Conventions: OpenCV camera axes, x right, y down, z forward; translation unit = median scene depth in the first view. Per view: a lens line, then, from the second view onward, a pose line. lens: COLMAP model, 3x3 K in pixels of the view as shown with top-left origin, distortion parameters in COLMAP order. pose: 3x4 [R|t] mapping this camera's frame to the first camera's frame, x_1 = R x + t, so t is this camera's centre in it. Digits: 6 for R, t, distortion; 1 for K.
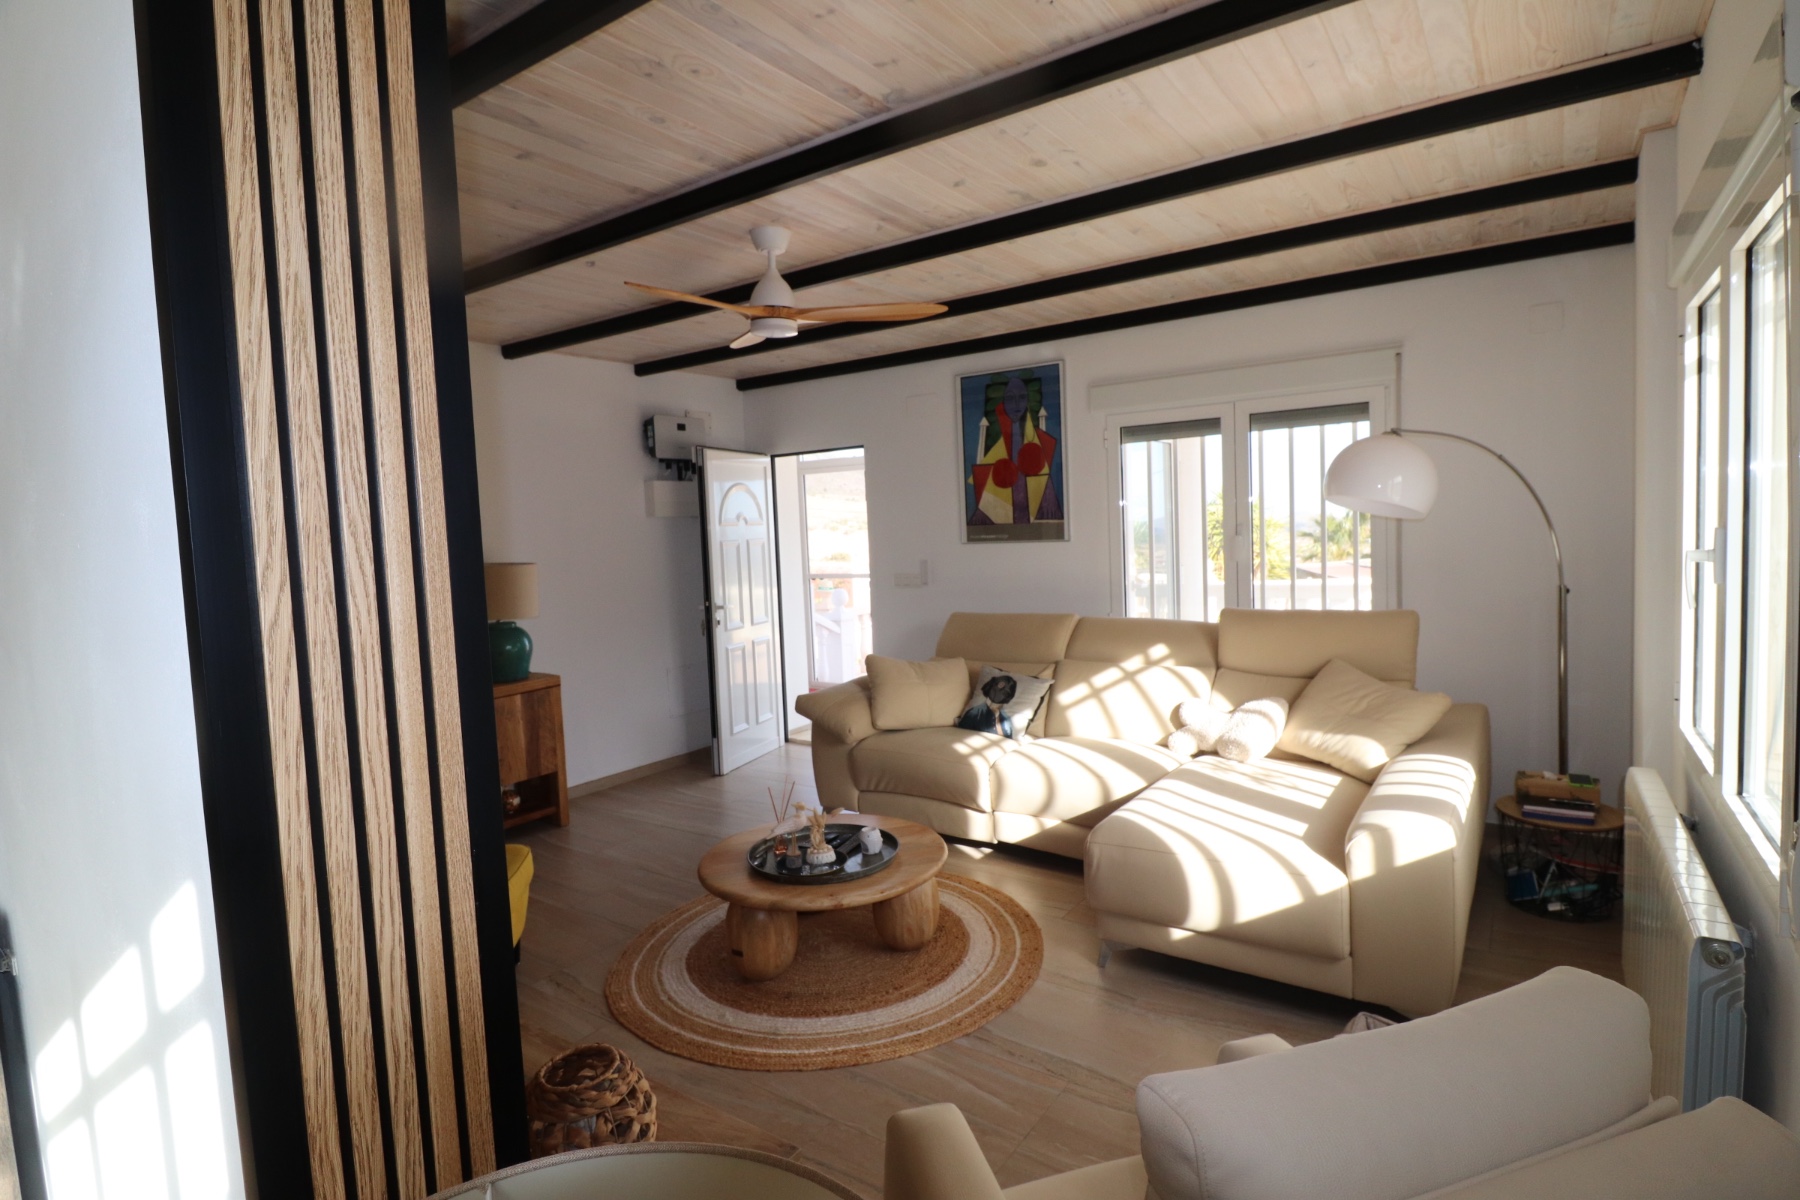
lens RADIAL K [[906.0, 0, 910.5], [0, 906.0, 585.9], [0, 0, 1]] dist [0.000965, 0.000231]
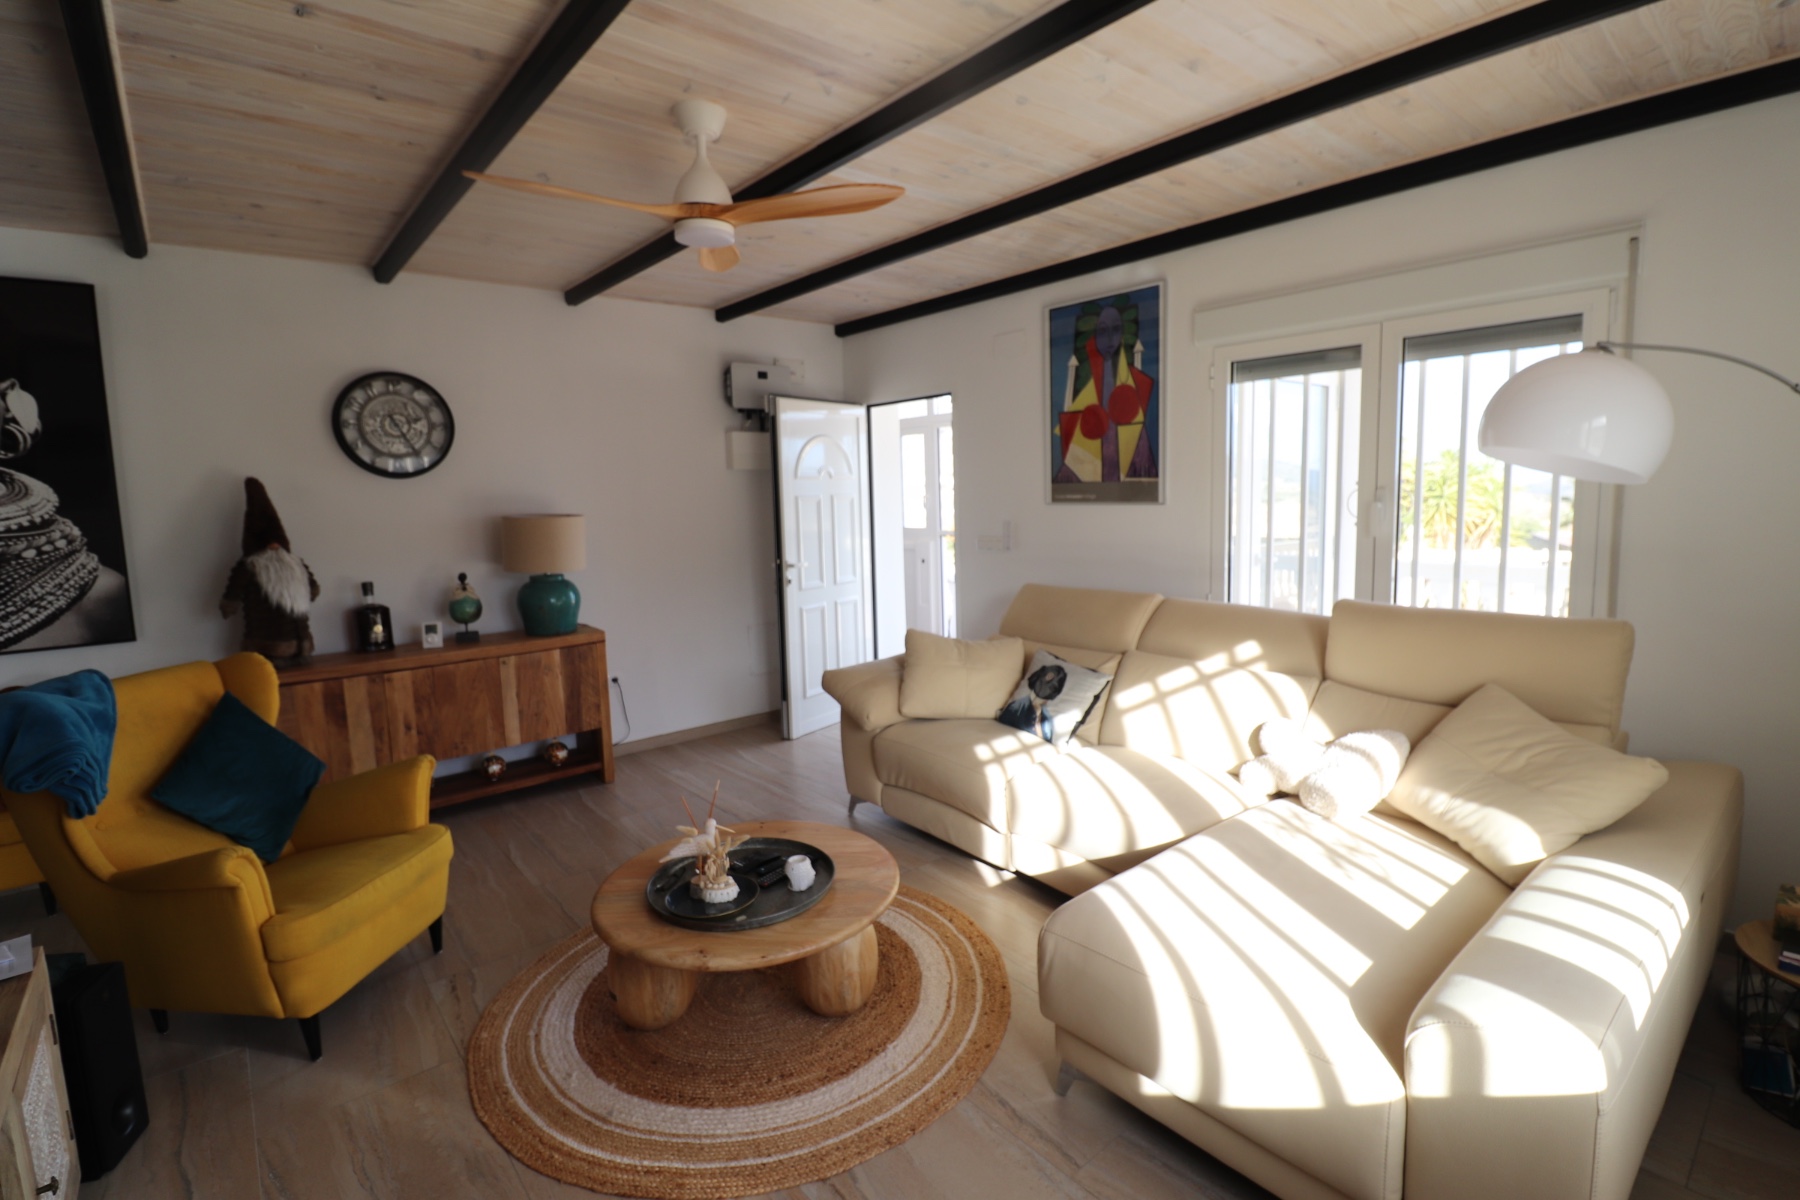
lens RADIAL K [[833.5, 0, 913.6], [0, 833.5, 580.5], [0, 0, 1]] dist [0.003321, -0.013166]
pose [[0.966744, 0.044700, -0.251809, 0.171844], [-0.031288, 0.997883, 0.057018, -0.018787], [0.253824, -0.047243, 0.966096, 0.237992]]
